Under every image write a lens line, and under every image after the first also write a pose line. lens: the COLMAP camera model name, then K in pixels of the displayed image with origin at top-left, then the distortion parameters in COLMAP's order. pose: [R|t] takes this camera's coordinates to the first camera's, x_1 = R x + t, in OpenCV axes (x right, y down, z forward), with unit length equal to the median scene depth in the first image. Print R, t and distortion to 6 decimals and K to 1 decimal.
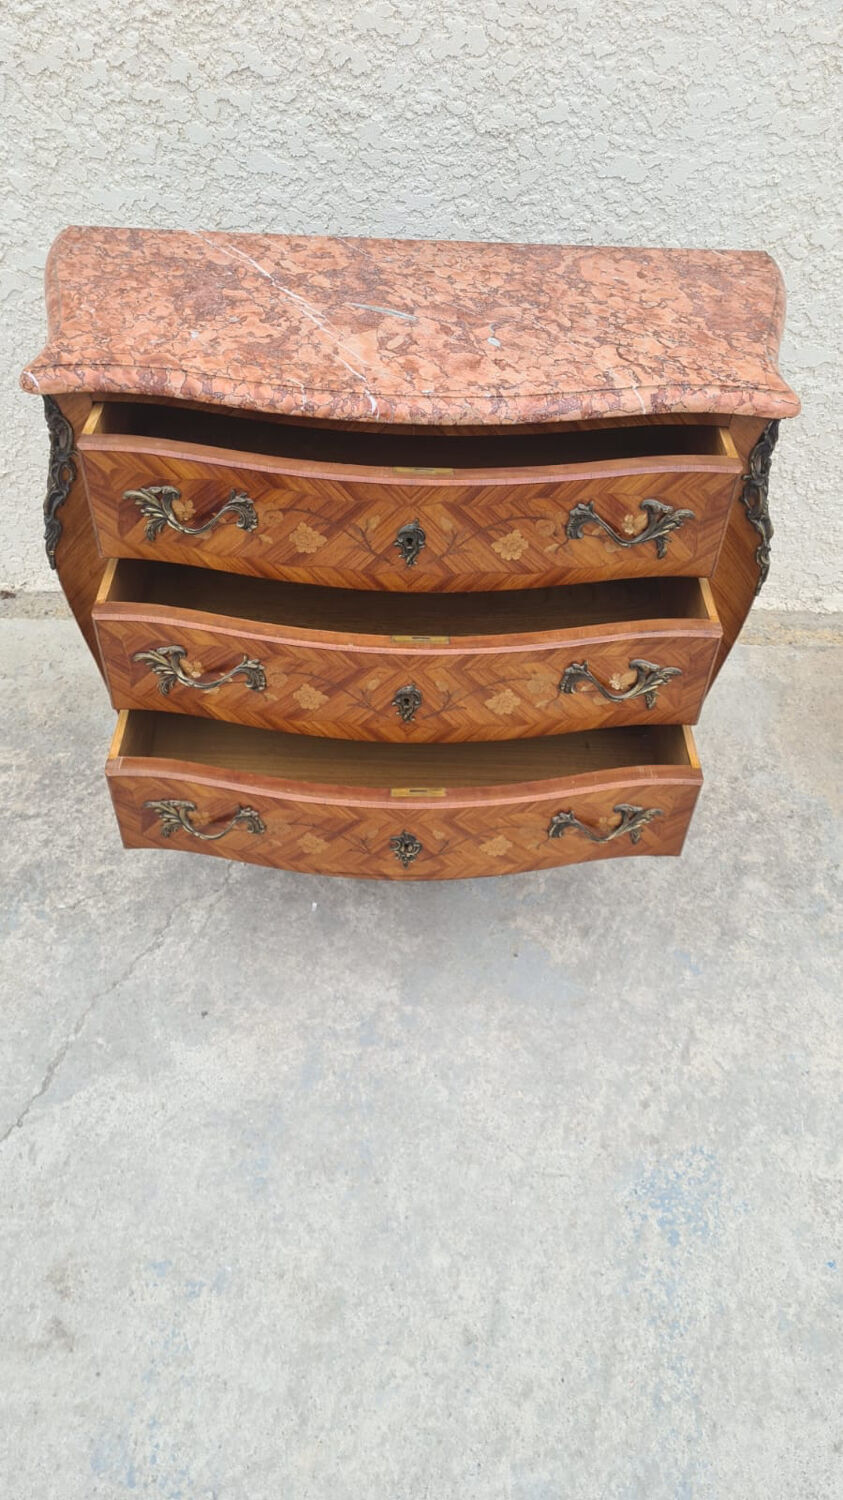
lens RADIAL K [[1128.0, 0, 423.7], [0, 1128.0, 777.0], [0, 0, 1]] dist [0.062348, -0.061398]
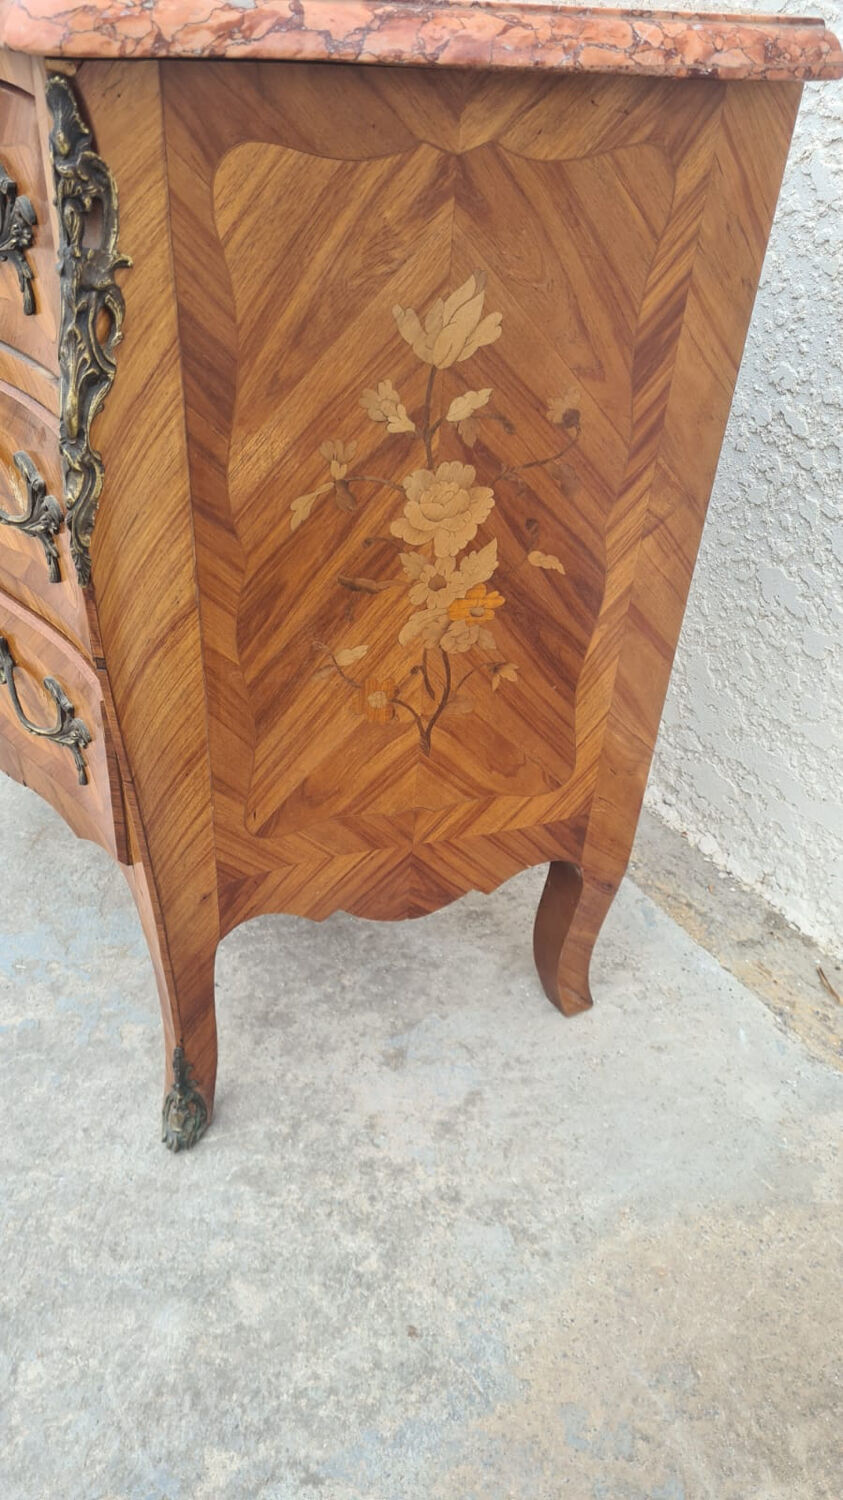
lens RADIAL K [[1128.0, 0, 417.1], [0, 1128.0, 779.6], [0, 0, 1]] dist [0.062348, -0.061398]
pose [[0.527321, 0.502218, -0.685354, 0.620144], [-0.629556, 0.772638, 0.081789, -0.197490], [0.570607, 0.388339, 0.723602, 0.726172]]
